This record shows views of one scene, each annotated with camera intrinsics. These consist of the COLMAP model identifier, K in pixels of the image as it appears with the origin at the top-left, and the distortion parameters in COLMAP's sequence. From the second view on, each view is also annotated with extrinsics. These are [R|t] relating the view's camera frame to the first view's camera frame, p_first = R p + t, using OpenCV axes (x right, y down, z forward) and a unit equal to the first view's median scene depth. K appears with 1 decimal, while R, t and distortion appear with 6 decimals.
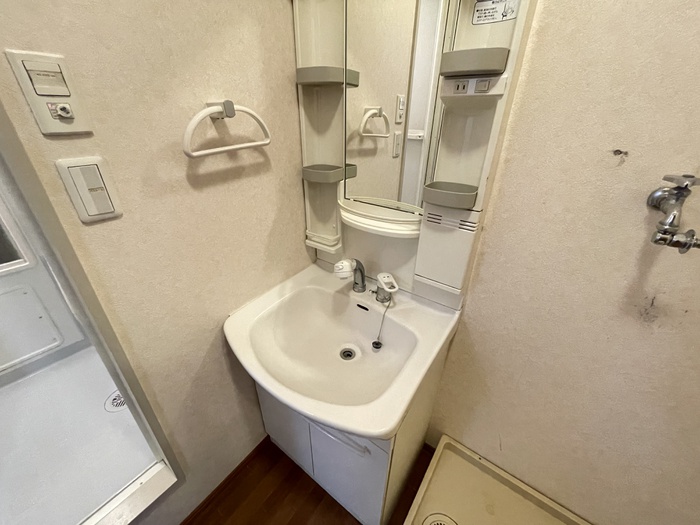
lens RADIAL K [[283.7, 0, 348.4], [0, 283.7, 263.3], [0, 0, 1]] dist [-0.001340, 0.000340]
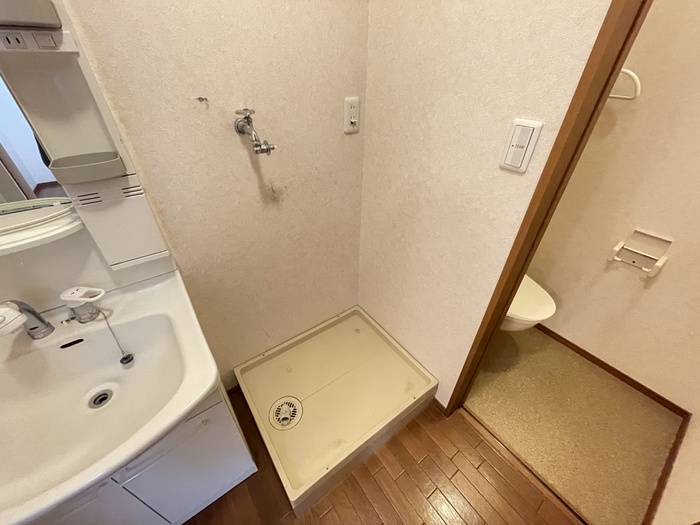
lens RADIAL K [[283.7, 0, 348.4], [0, 283.7, 263.3], [0, 0, 1]] dist [-0.001340, 0.000340]
pose [[0.309540, -0.559877, 0.768584, -0.229145], [0.446737, 0.799151, 0.402224, 0.008138], [-0.839411, 0.218851, 0.497488, -0.078315]]
